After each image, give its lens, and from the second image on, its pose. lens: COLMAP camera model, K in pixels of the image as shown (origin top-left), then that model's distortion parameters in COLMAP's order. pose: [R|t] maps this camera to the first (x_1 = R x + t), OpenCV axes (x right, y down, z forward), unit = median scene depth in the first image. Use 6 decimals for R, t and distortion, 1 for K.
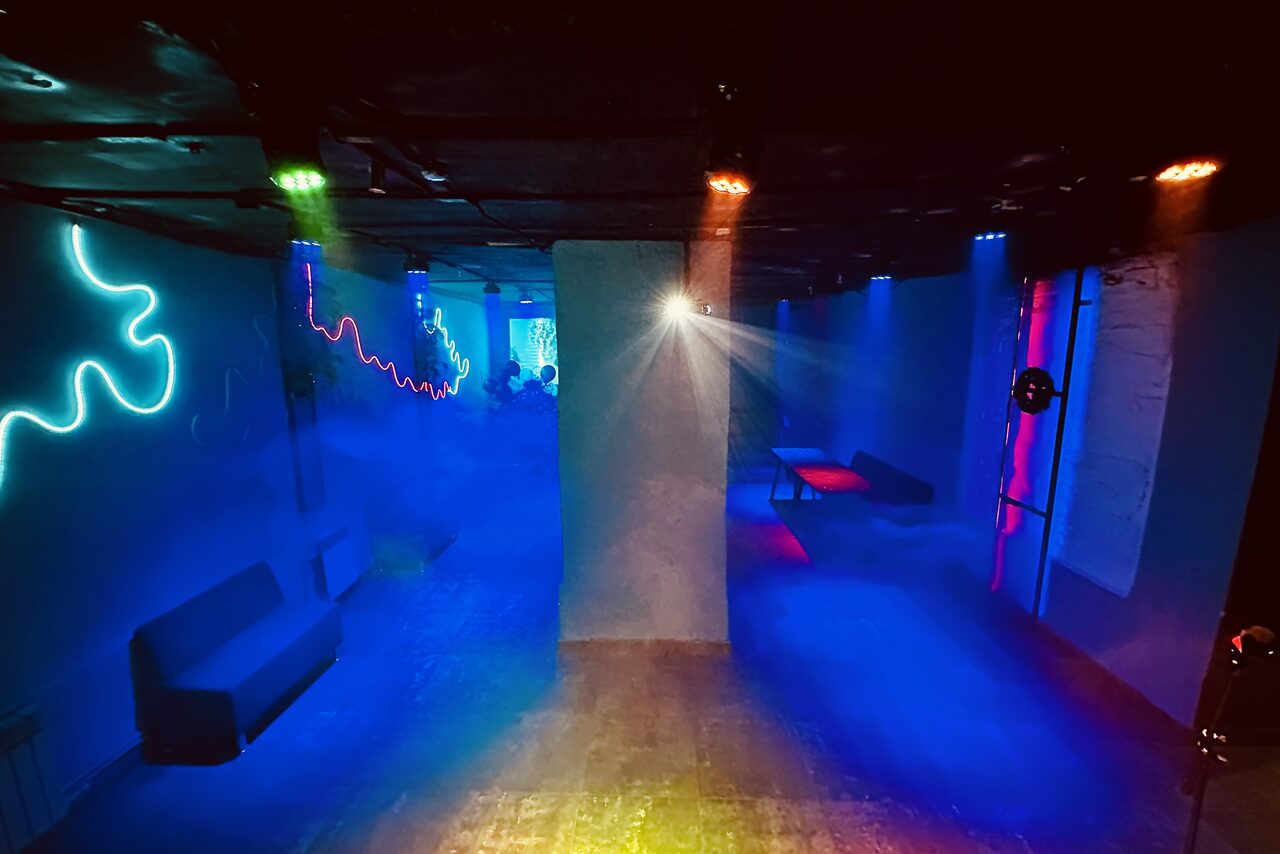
lens RADIAL K [[536.9, 0, 640.0], [0, 536.9, 427.0], [0, 0, 1]] dist [-0.000048, -0.000077]
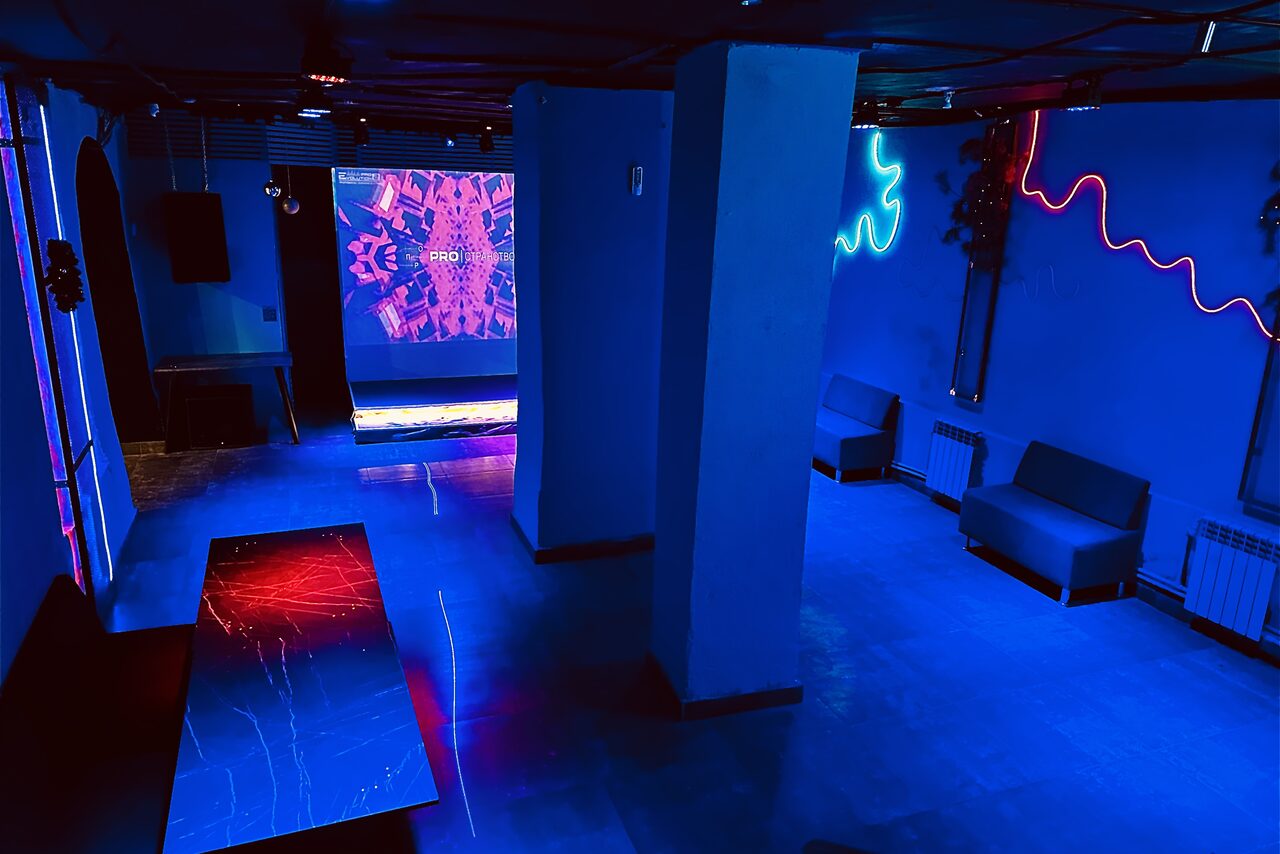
lens RADIAL K [[880.6, 0, 640.0], [0, 880.6, 427.0], [0, 0, 1]] dist [0.063796, -0.070795]
pose [[-0.914826, 0.082462, -0.395341, 0.726694], [-0.089031, 0.913666, 0.396596, -0.513844], [0.393913, 0.398014, -0.828503, 3.033396]]
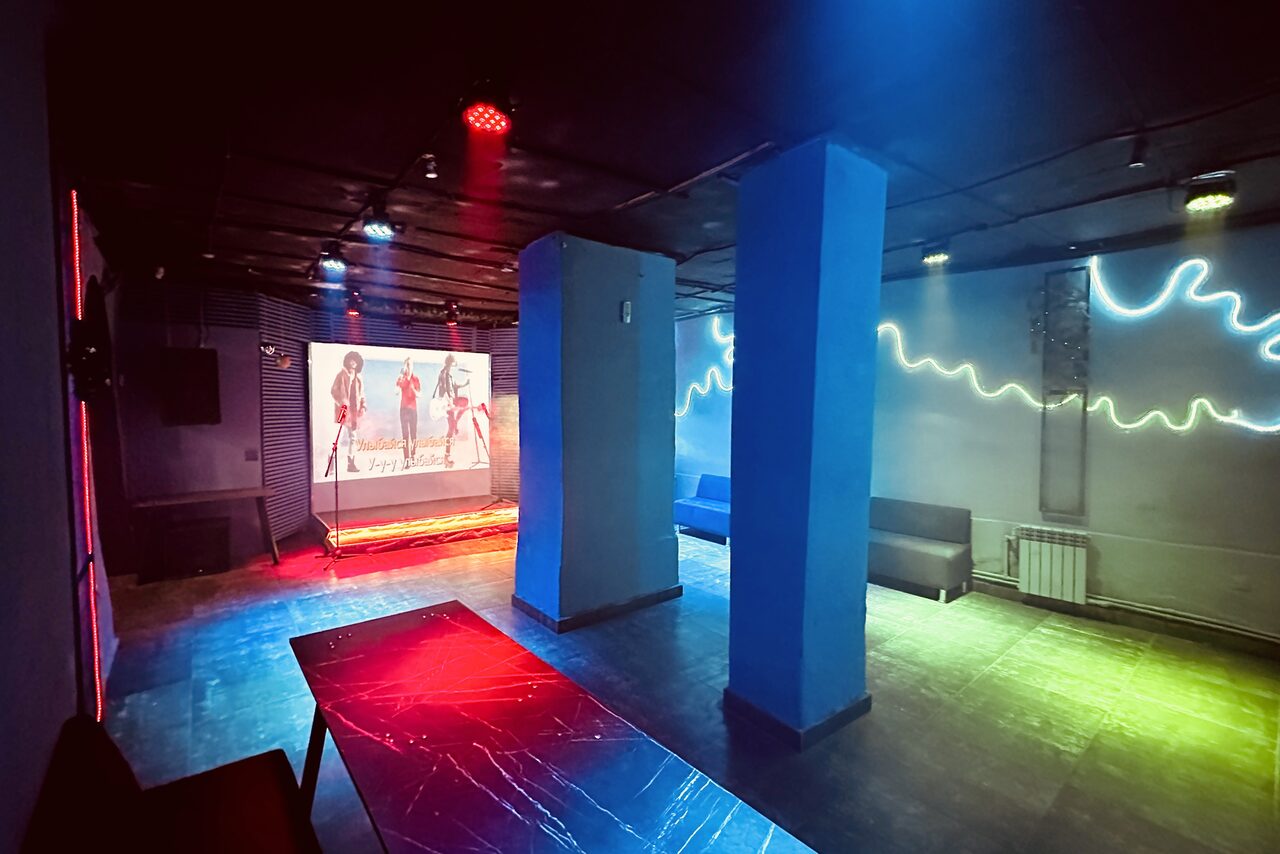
lens RADIAL K [[536.9, 0, 640.0], [0, 536.9, 427.0], [0, 0, 1]] dist [-0.000048, -0.000077]
pose [[-0.741076, 0.023133, -0.671022, 0.918937], [-0.110444, 0.981593, 0.155814, -0.195450], [0.662275, 0.189581, -0.724880, 2.484478]]
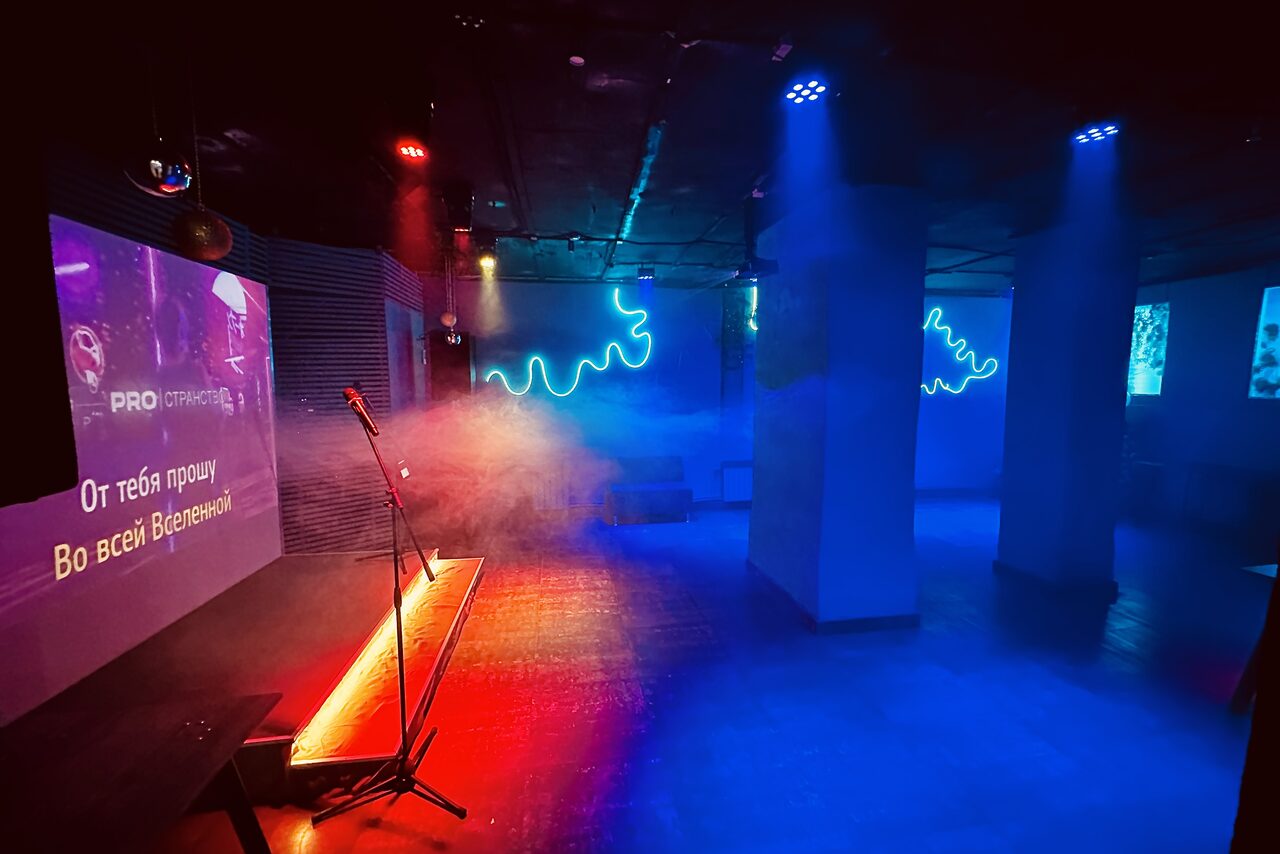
lens RADIAL K [[505.7, 0, 636.7], [0, 505.7, 425.8], [0, 0, 1]] dist [0.001743, 0.000212]
pose [[0.200732, 0.089645, -0.975536, 1.174390], [-0.154635, 0.986220, 0.058808, 0.090548], [0.967365, 0.139047, 0.211829, 0.607791]]
